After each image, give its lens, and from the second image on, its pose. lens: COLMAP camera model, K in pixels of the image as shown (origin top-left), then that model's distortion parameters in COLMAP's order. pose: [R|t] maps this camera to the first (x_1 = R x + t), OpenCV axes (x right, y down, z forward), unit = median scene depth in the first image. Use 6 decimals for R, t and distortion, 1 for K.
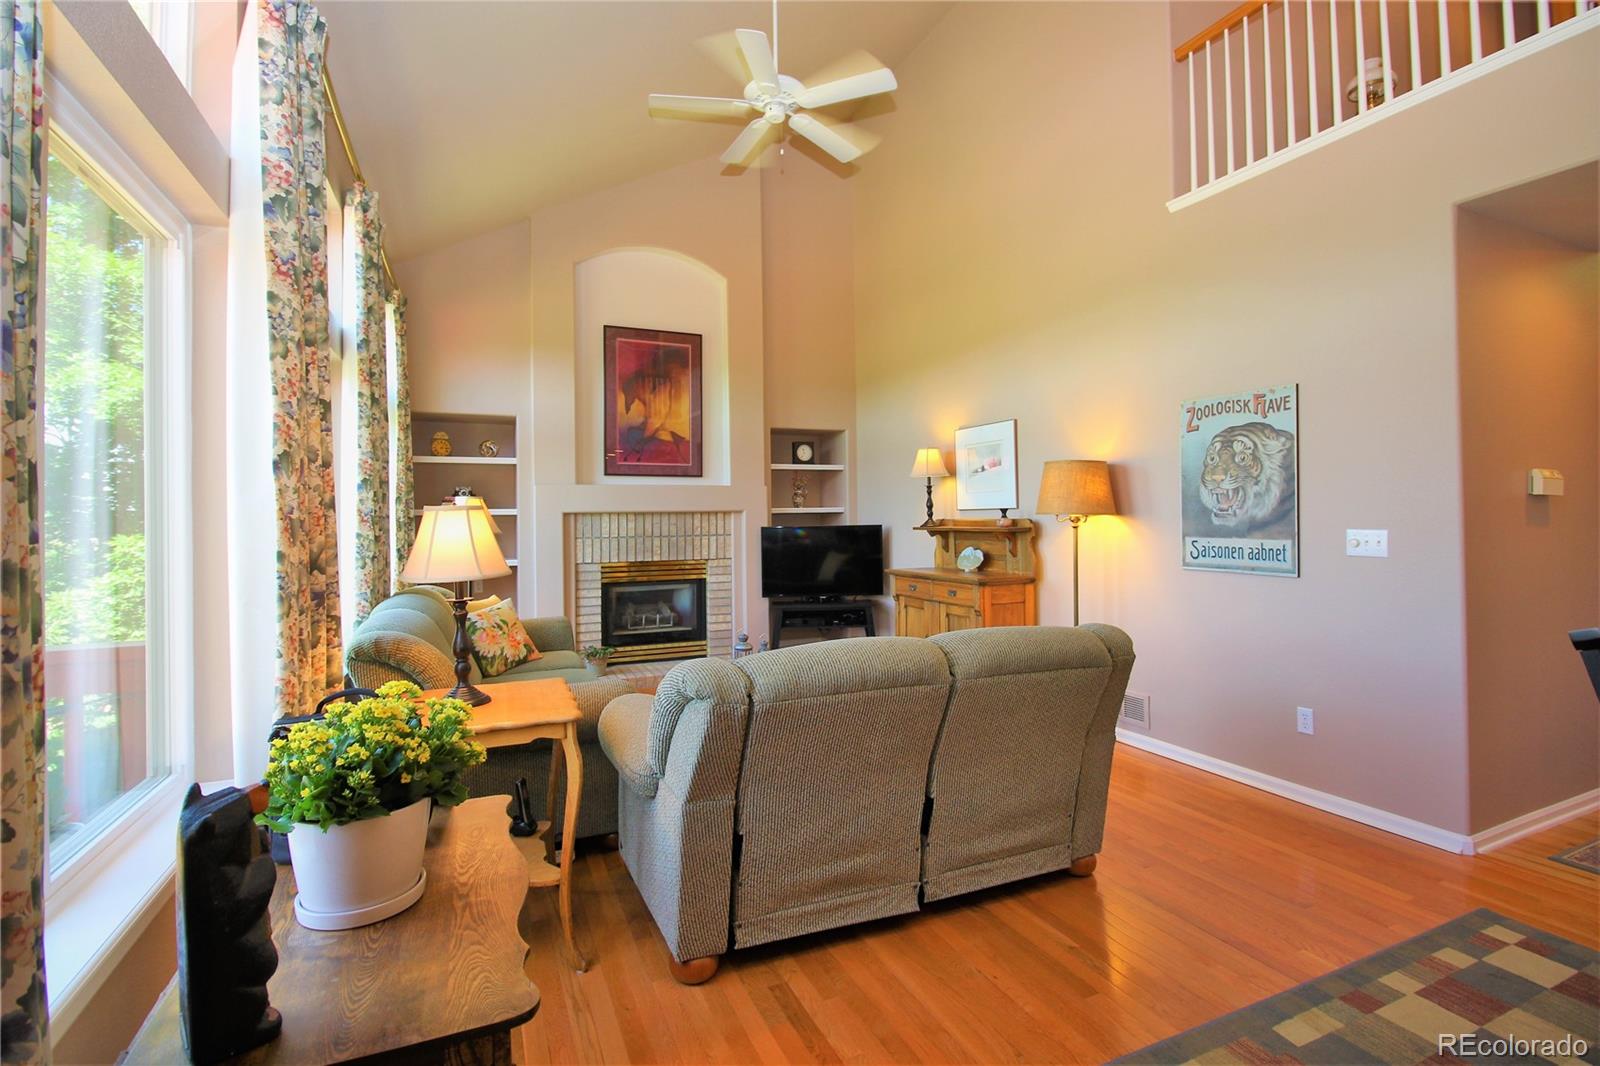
lens RADIAL K [[742.8, 0, 804.3], [0, 742.8, 518.2], [0, 0, 1]] dist [0.000887, -0.000145]
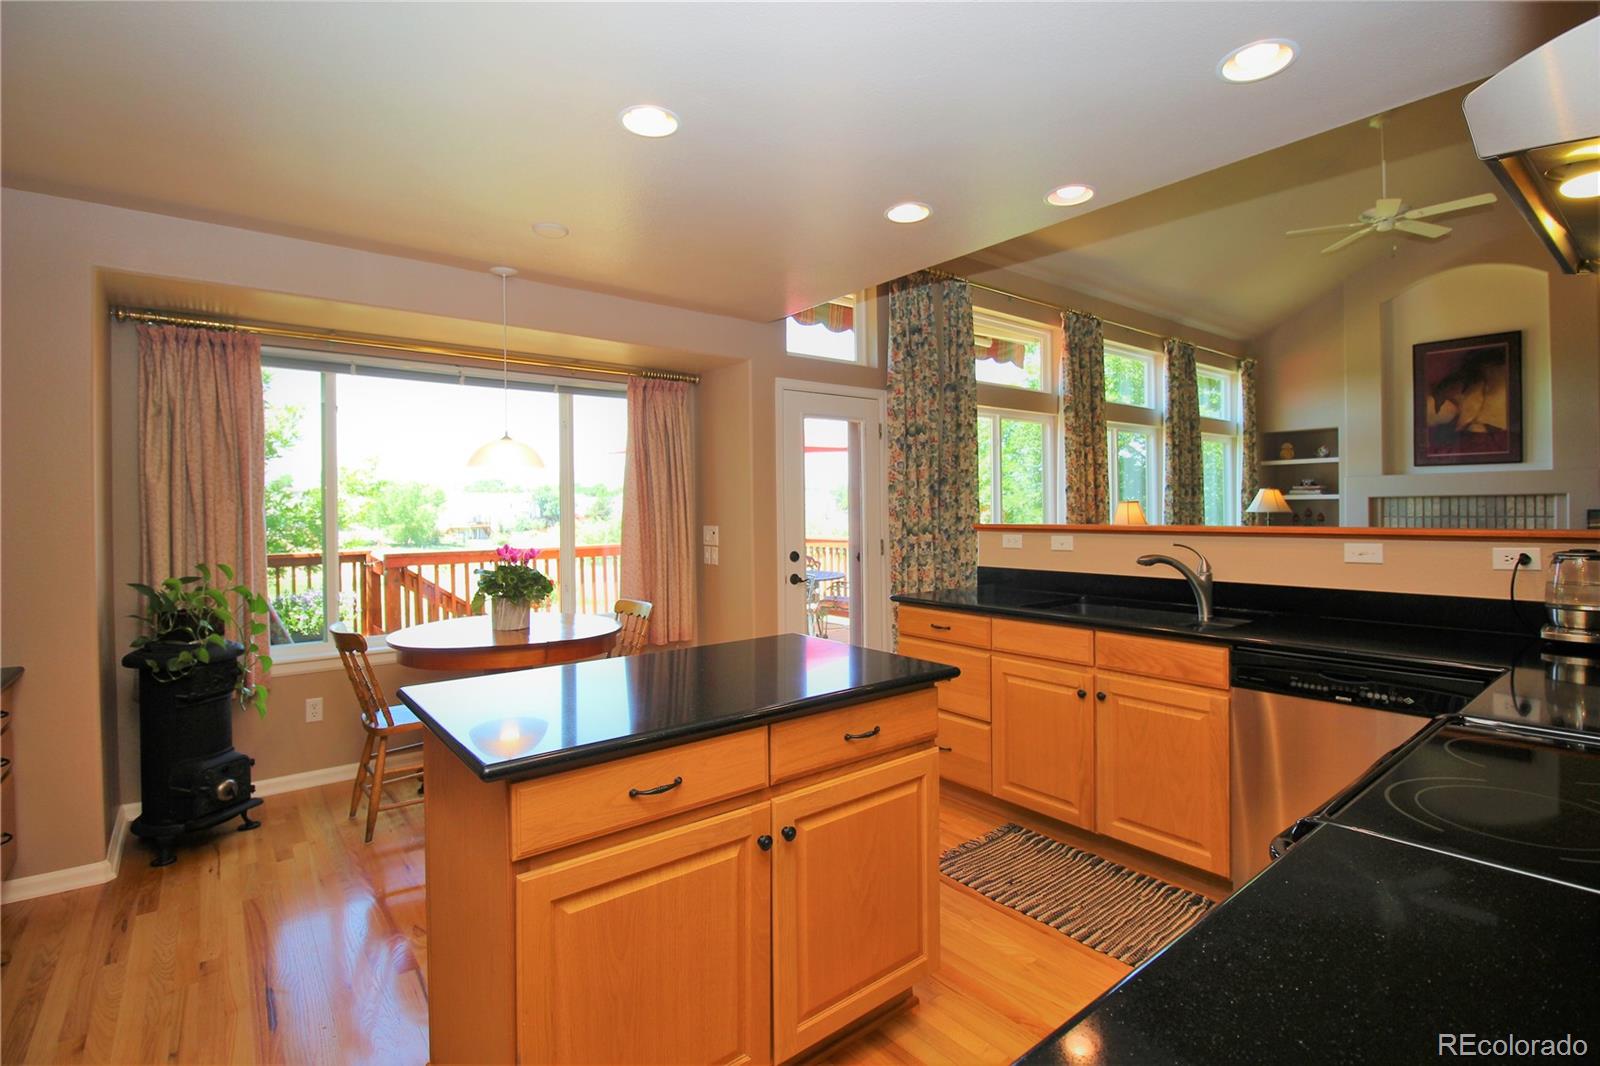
lens RADIAL K [[742.8, 0, 797.5], [0, 742.8, 517.5], [0, 0, 1]] dist [0.000887, -0.000145]
pose [[0.243062, 0.019849, -0.969808, 0.676242], [0.010552, 0.999677, 0.023105, -0.012277], [0.969953, -0.015850, 0.242774, -0.293477]]
